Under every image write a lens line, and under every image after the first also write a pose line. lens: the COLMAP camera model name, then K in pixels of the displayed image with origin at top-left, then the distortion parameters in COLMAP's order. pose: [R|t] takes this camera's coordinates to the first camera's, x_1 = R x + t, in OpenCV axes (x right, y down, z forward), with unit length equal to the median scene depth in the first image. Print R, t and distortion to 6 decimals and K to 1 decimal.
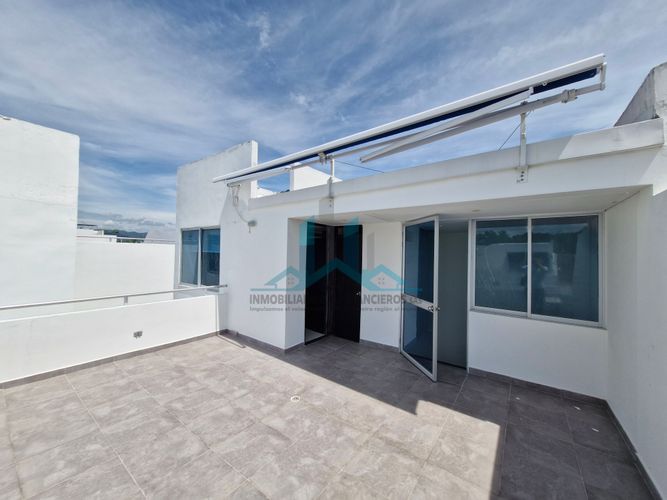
lens RADIAL K [[260.9, 0, 337.1], [0, 260.9, 249.1], [0, 0, 1]] dist [0.000878, -0.001147]
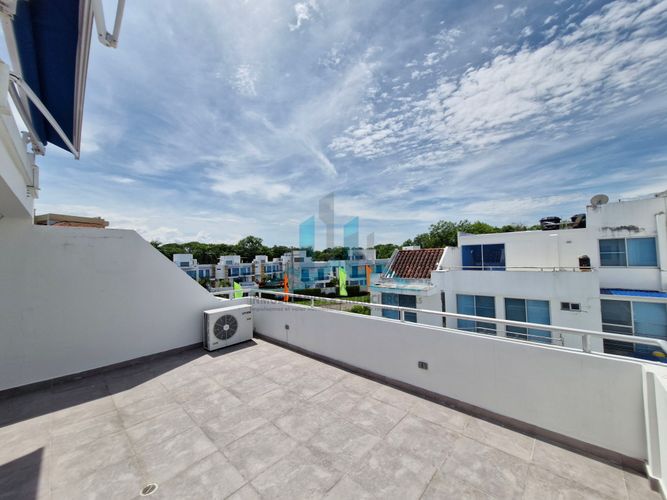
lens RADIAL K [[260.9, 0, 334.2], [0, 260.9, 246.8], [0, 0, 1]] dist [0.000878, -0.001147]
pose [[-0.991314, 0.007318, 0.131315, -0.775377], [0.000310, 0.998578, -0.053308, 0.032794], [-0.131519, -0.052804, -0.989906, 1.800367]]
